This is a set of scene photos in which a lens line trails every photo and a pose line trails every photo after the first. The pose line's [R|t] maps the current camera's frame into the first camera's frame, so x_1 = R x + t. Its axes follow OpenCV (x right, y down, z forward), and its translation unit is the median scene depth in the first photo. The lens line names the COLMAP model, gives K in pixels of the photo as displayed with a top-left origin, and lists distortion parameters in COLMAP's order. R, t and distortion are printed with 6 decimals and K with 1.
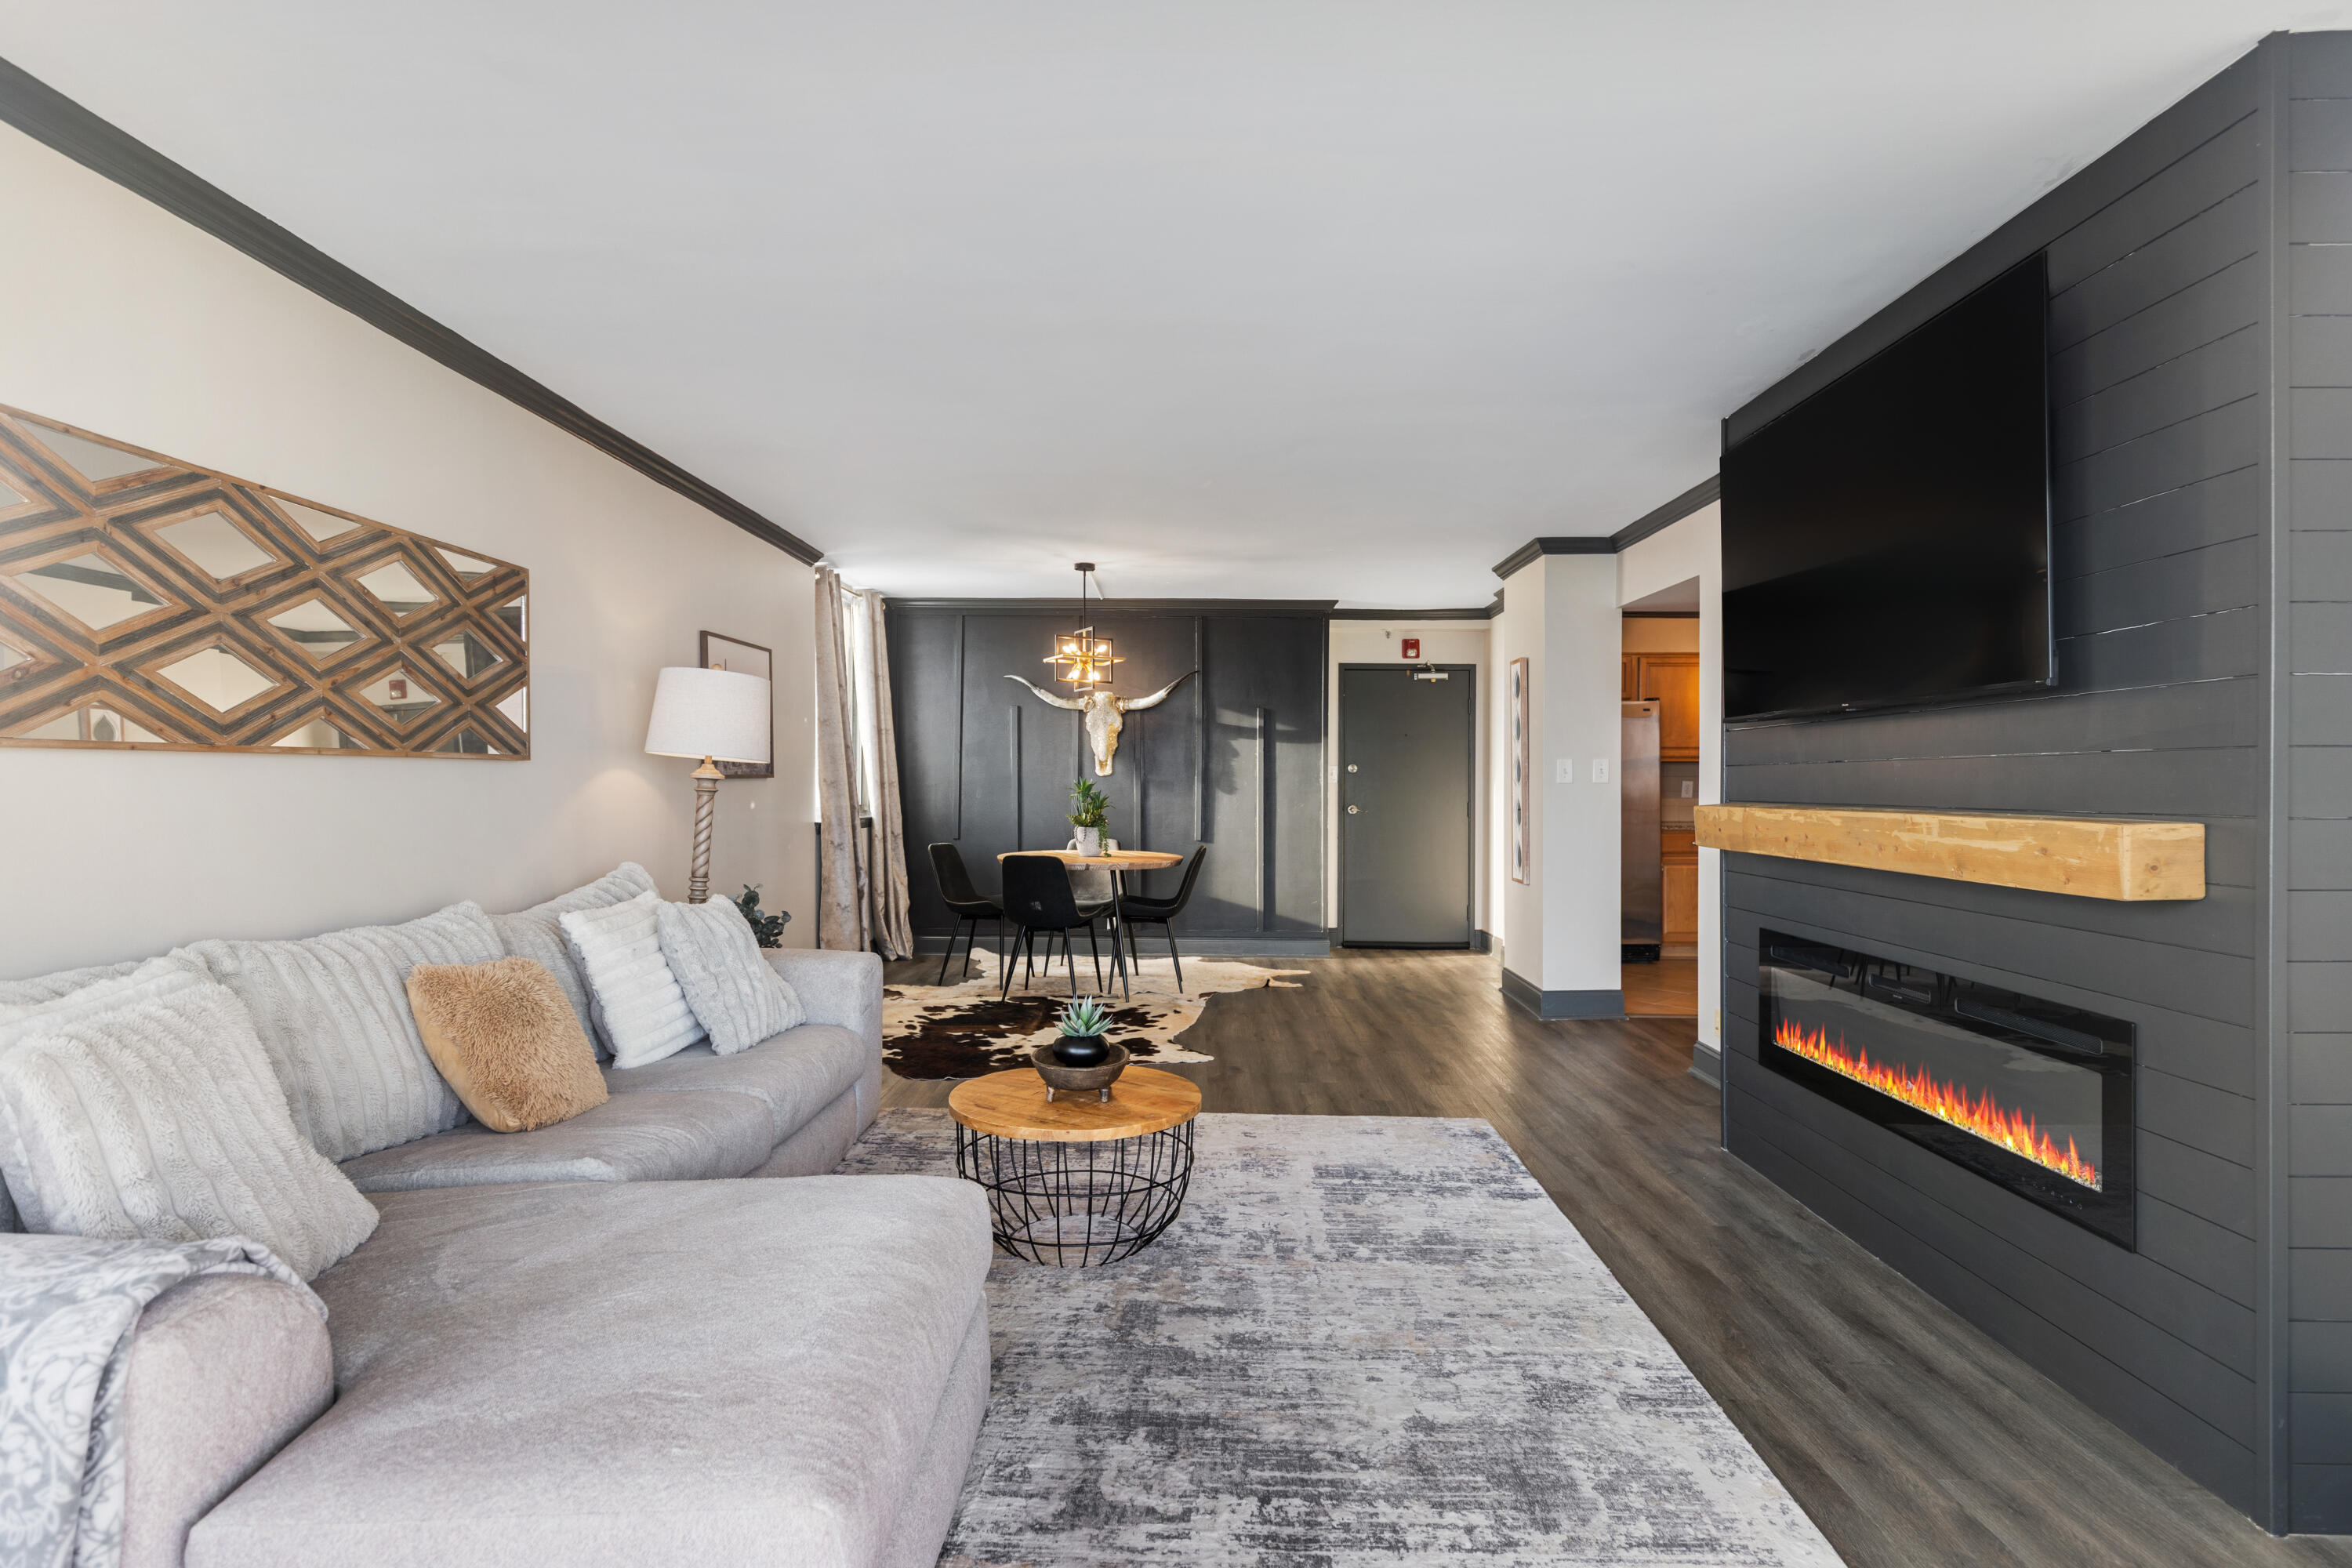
lens RADIAL K [[1220.6, 0, 1174.8], [0, 1220.6, 788.1], [0, 0, 1]] dist [0.015888, -0.002660]
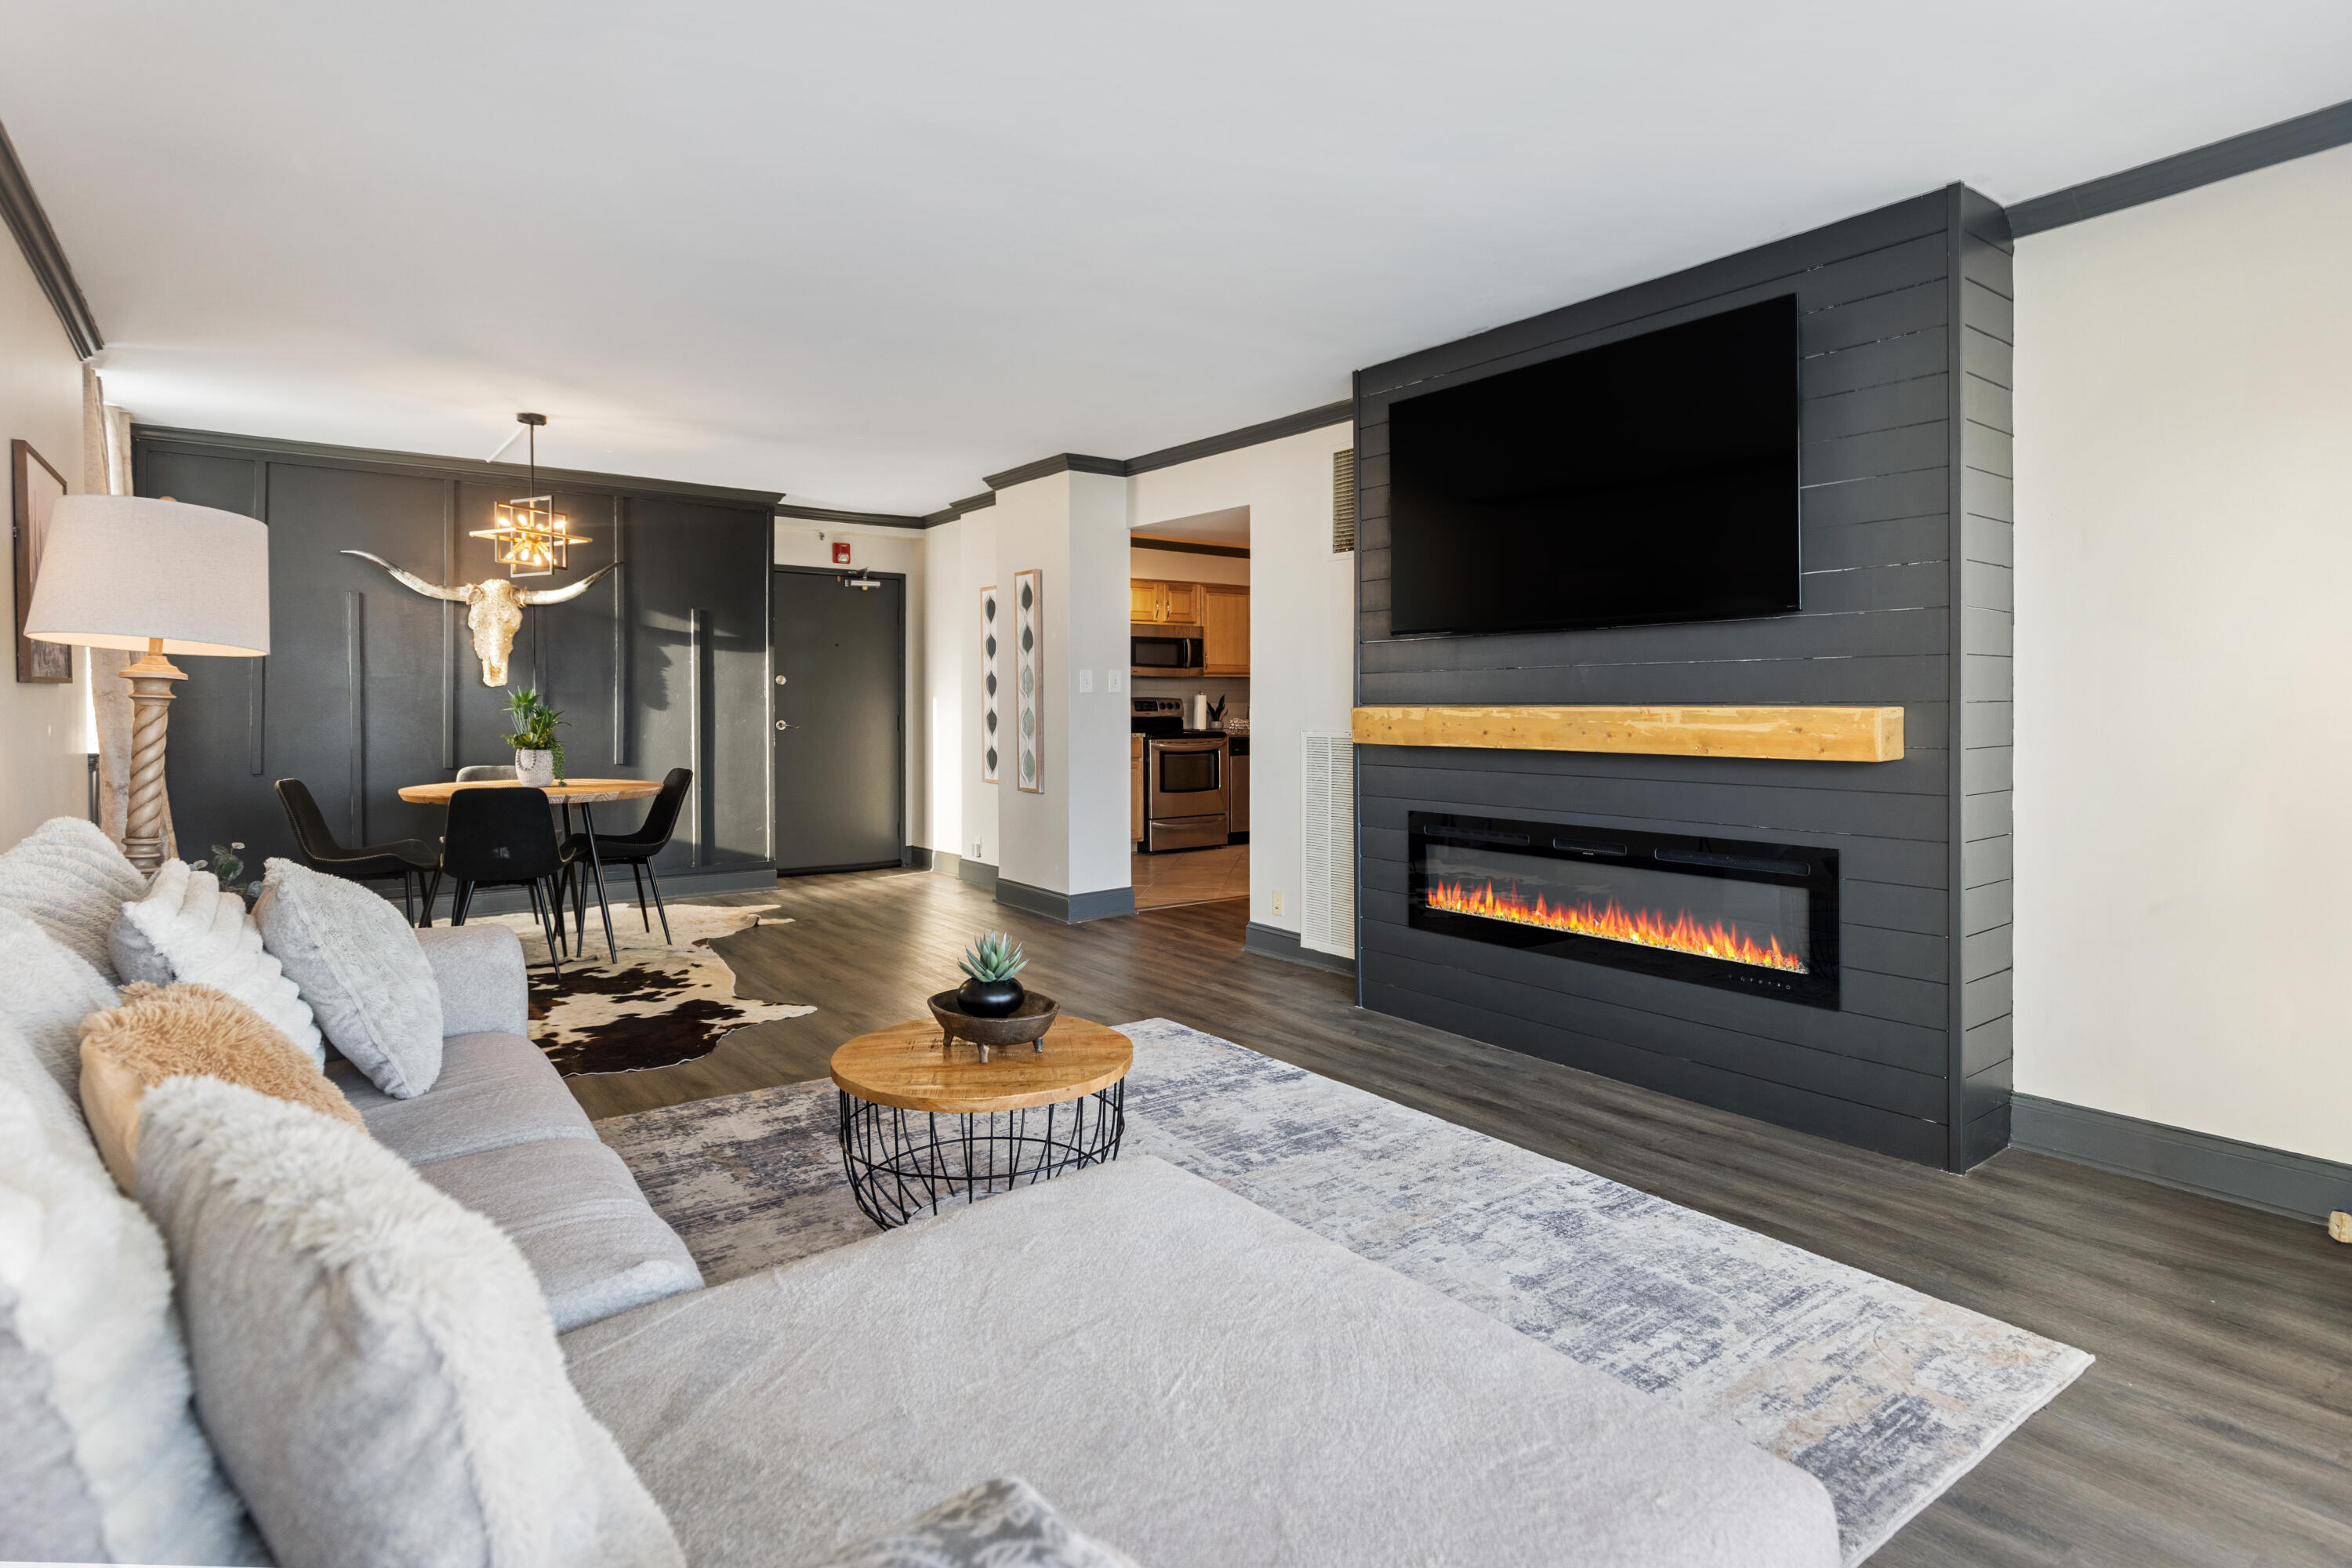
lens RADIAL K [[1220.6, 0, 1203.9], [0, 1220.6, 700.8], [0, 0, 1]] dist [0.015888, -0.002660]
pose [[0.785840, -0.004869, 0.618411, -0.451257], [0.008059, 0.999965, -0.002367, 0.011104], [-0.618378, 0.006844, 0.785851, 0.225730]]
